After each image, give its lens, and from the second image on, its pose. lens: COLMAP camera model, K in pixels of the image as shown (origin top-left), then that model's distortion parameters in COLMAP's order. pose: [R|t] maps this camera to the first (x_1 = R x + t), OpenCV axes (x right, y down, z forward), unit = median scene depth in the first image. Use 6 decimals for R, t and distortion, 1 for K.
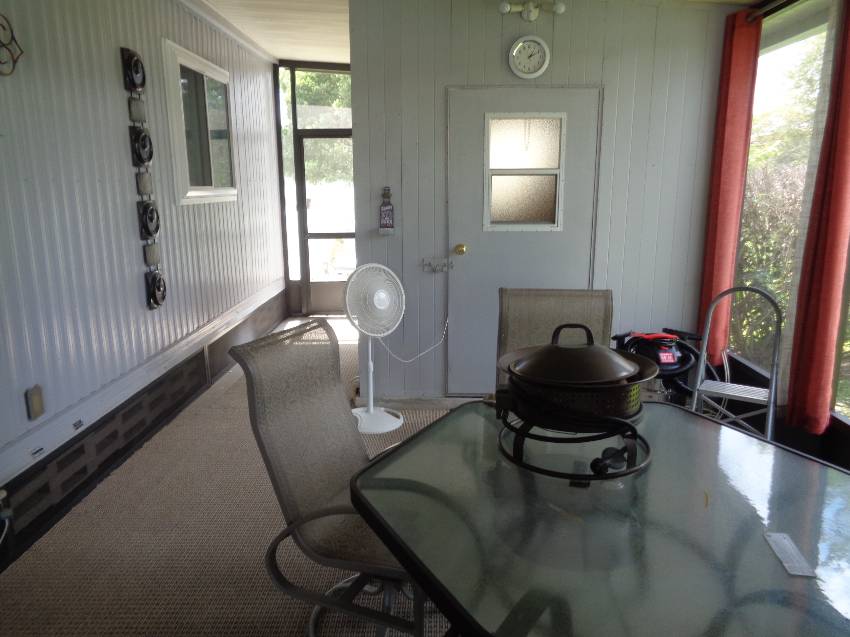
lens RADIAL K [[620.6, 0, 425.0], [0, 620.6, 318.5], [0, 0, 1]] dist [-0.033324, 0.022384]
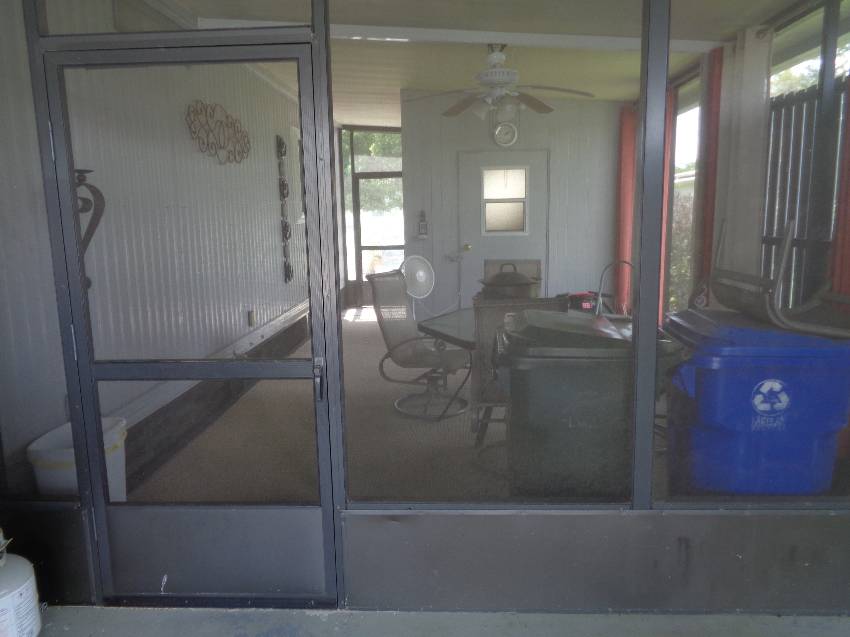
lens RADIAL K [[620.6, 0, 425.0], [0, 620.6, 318.5], [0, 0, 1]] dist [-0.033324, 0.022384]
pose [[0.999434, -0.009170, -0.032367, -0.004058], [0.007682, 0.998921, -0.045801, 0.152121], [0.032752, 0.045526, 0.998426, -0.644200]]
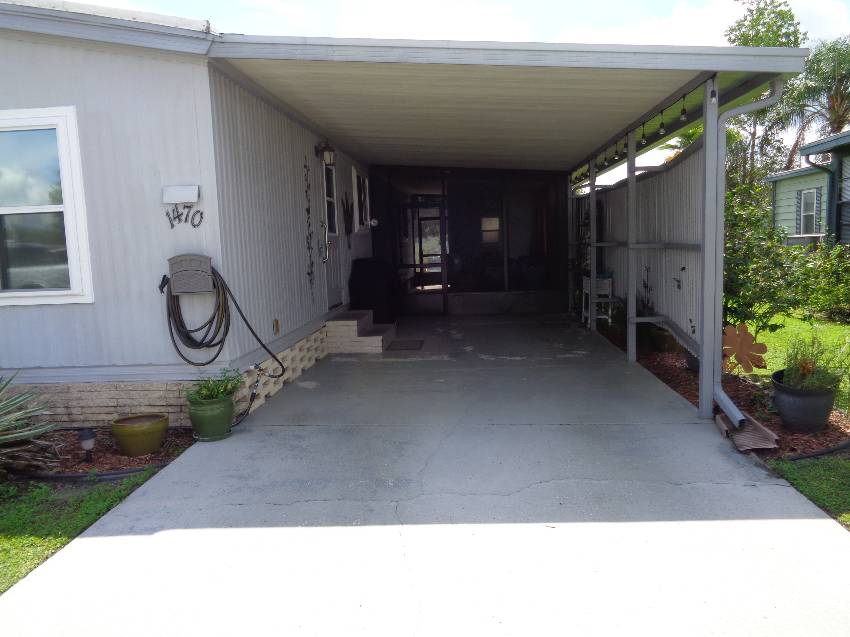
lens RADIAL K [[670.5, 0, 425.0], [0, 670.5, 318.5], [0, 0, 1]] dist [0.067351, 0.001543]
pose [[0.997694, -0.037262, -0.056734, -0.035679], [0.032094, 0.995477, -0.089423, 0.693112], [0.059810, 0.087396, 0.994377, -3.257377]]
